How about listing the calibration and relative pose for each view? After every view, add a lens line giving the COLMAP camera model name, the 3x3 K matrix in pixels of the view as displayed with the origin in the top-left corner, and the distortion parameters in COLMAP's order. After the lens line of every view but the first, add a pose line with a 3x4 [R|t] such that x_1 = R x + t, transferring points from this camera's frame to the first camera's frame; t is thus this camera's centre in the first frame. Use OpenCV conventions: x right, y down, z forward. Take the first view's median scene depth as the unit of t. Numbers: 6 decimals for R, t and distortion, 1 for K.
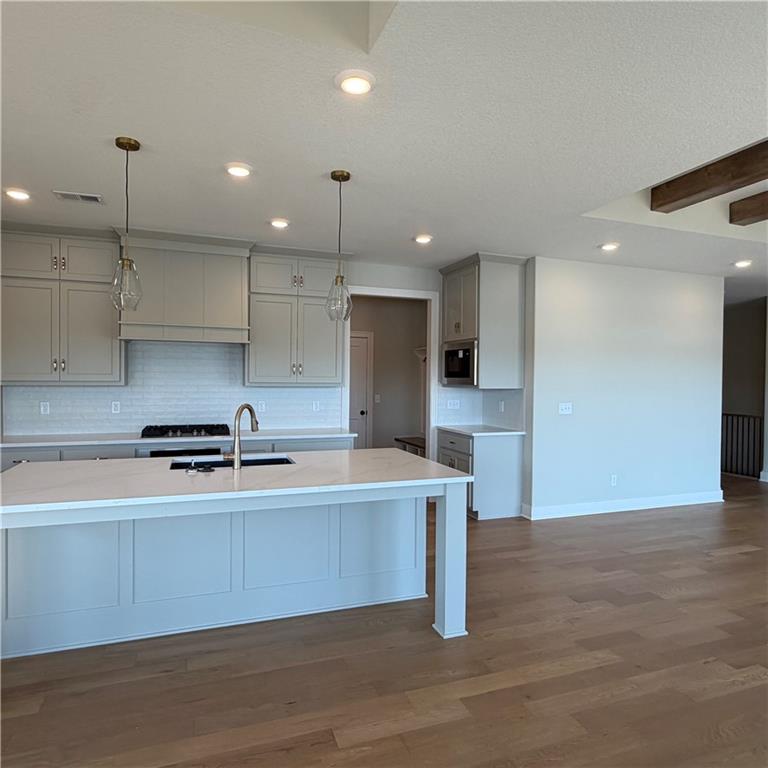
lens RADIAL K [[515.1, 0, 382.0], [0, 515.1, 384.5], [0, 0, 1]] dist [0.003791, -0.000746]
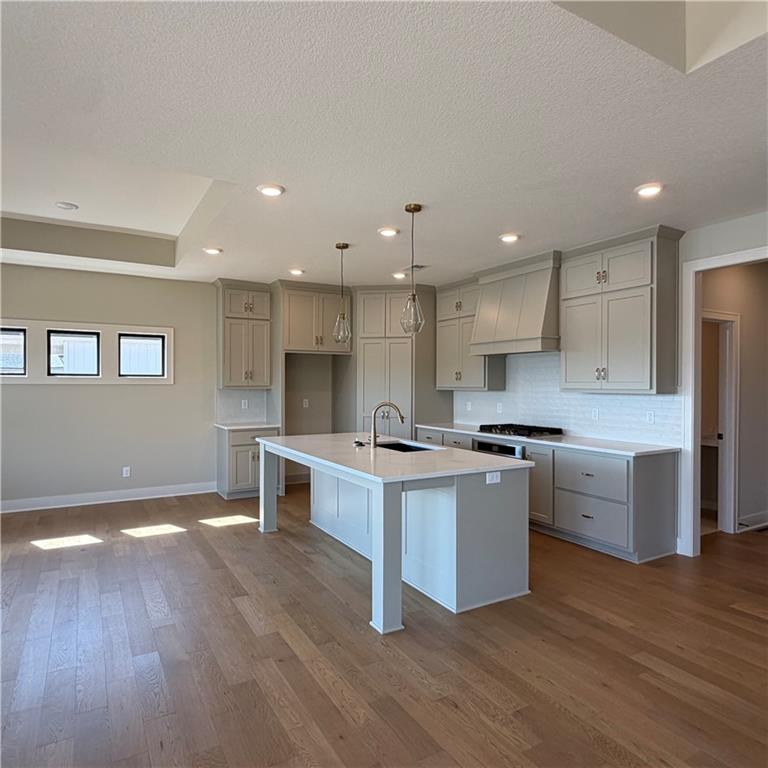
lens RADIAL K [[515.1, 0, 382.5], [0, 515.1, 384.8], [0, 0, 1]] dist [0.003791, -0.000746]
pose [[0.170976, -0.009881, -0.985226, 0.773425], [-0.013277, 0.999836, -0.012331, 0.006421], [0.985186, 0.015189, 0.170817, 0.545664]]
